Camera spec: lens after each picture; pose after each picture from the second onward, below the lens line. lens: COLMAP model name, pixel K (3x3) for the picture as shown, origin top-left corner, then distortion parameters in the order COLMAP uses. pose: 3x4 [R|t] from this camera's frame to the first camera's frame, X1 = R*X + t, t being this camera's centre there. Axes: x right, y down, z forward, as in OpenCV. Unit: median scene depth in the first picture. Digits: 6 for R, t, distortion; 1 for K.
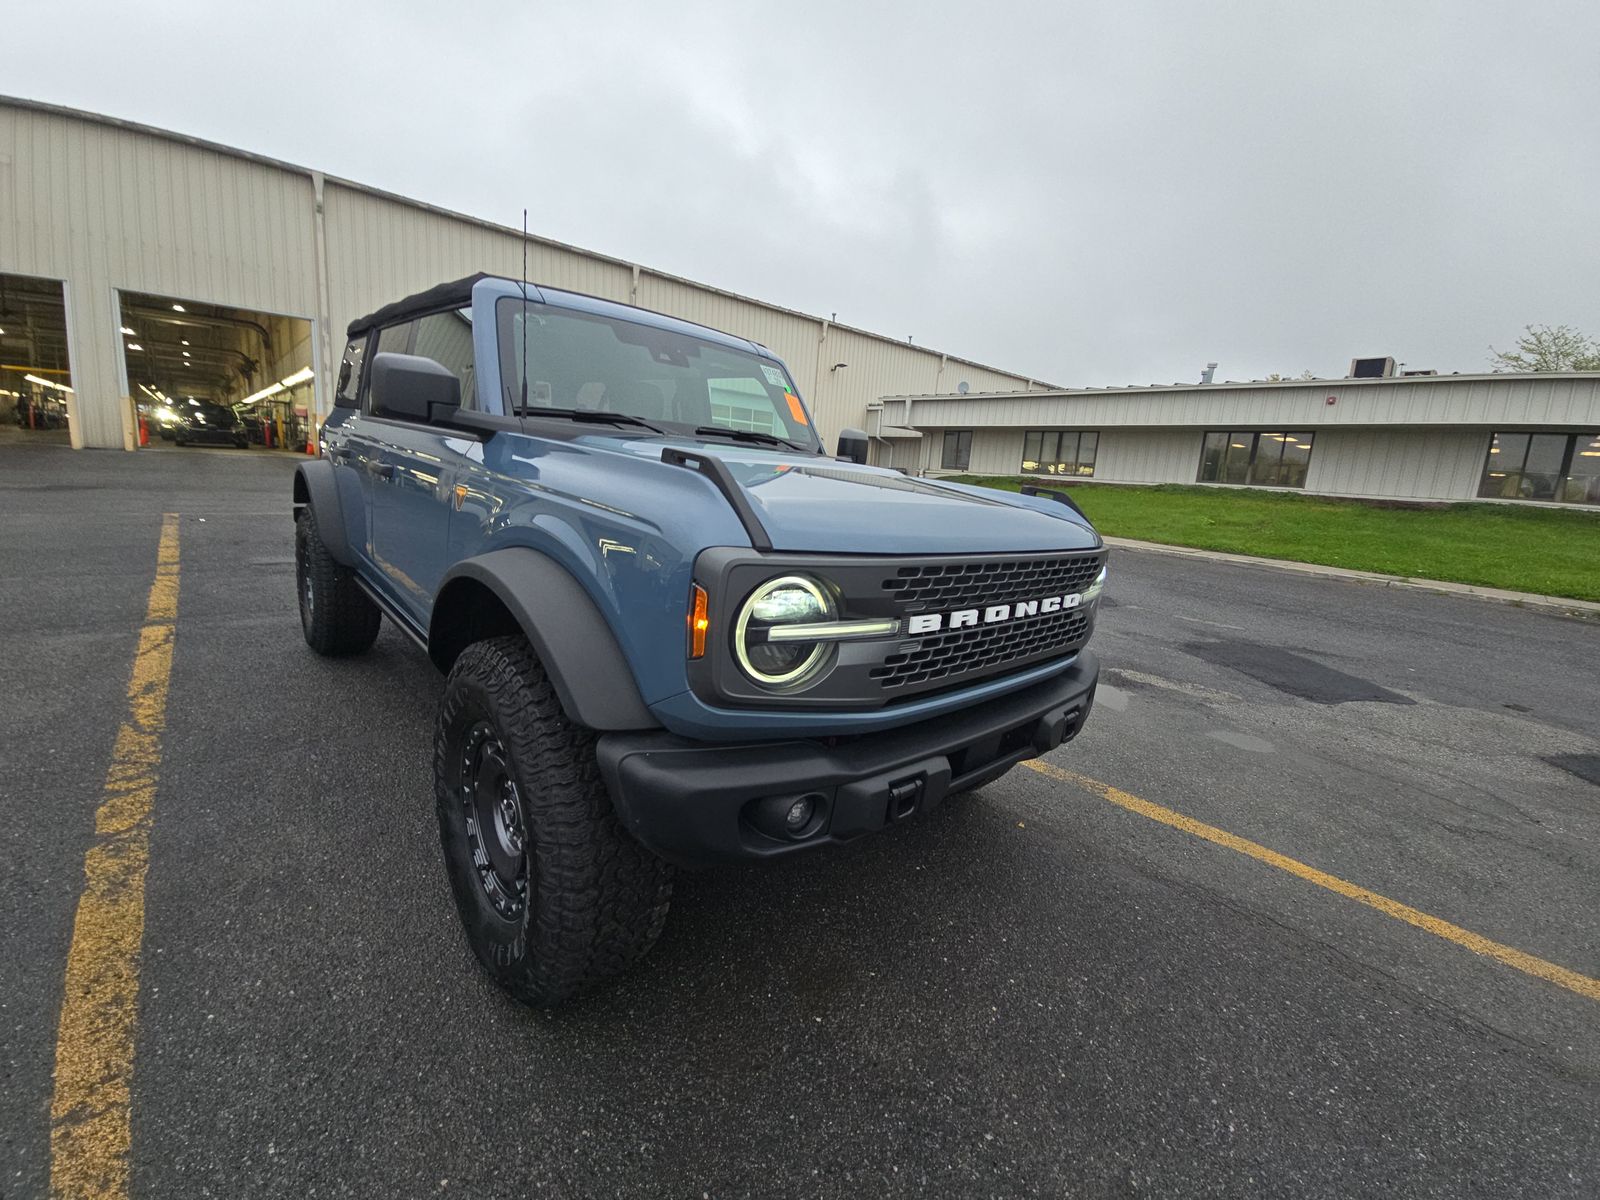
lens RADIAL K [[645.4, 0, 798.3], [0, 645.4, 597.0], [0, 0, 1]] dist [0.018958, -0.014936]
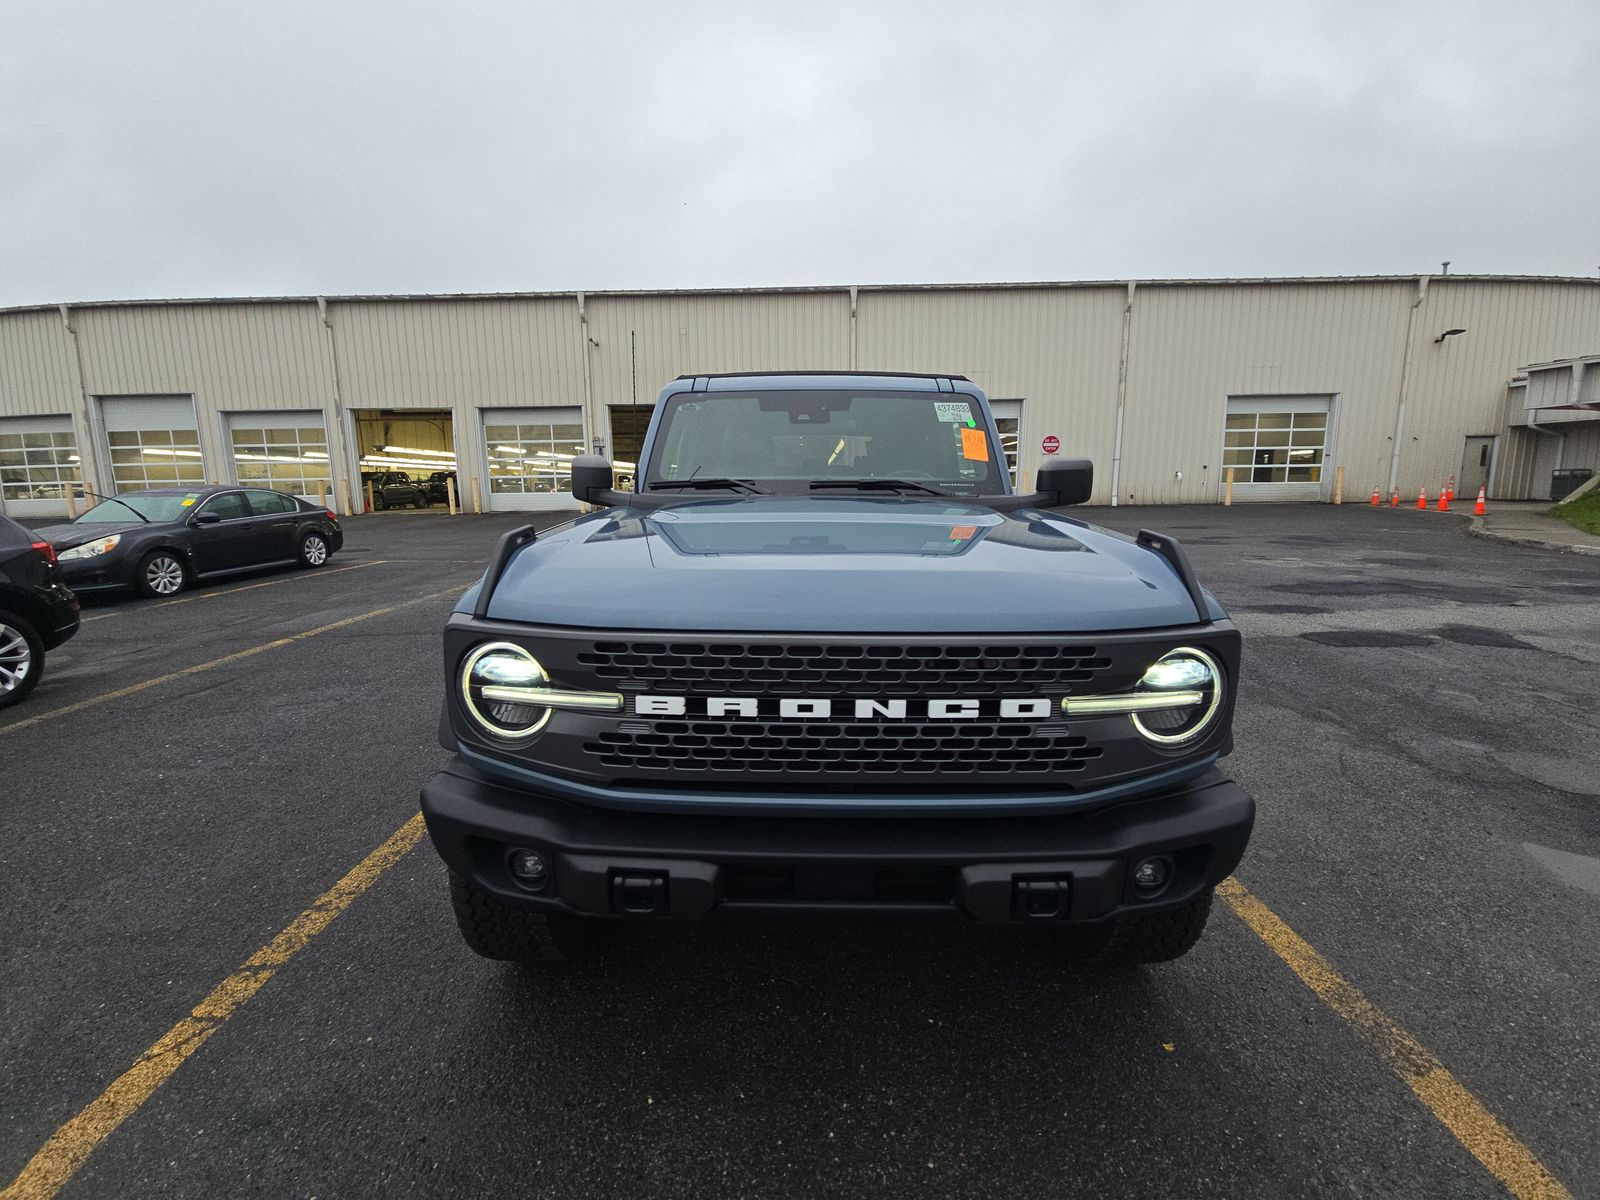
lens RADIAL K [[645.4, 0, 798.3], [0, 645.4, 597.0], [0, 0, 1]] dist [0.018958, -0.014936]
pose [[0.722561, 0.038224, -0.690249, 0.801340], [-0.072795, 0.997126, -0.020985, -0.088287], [0.687464, 0.065410, 0.723267, 0.391589]]
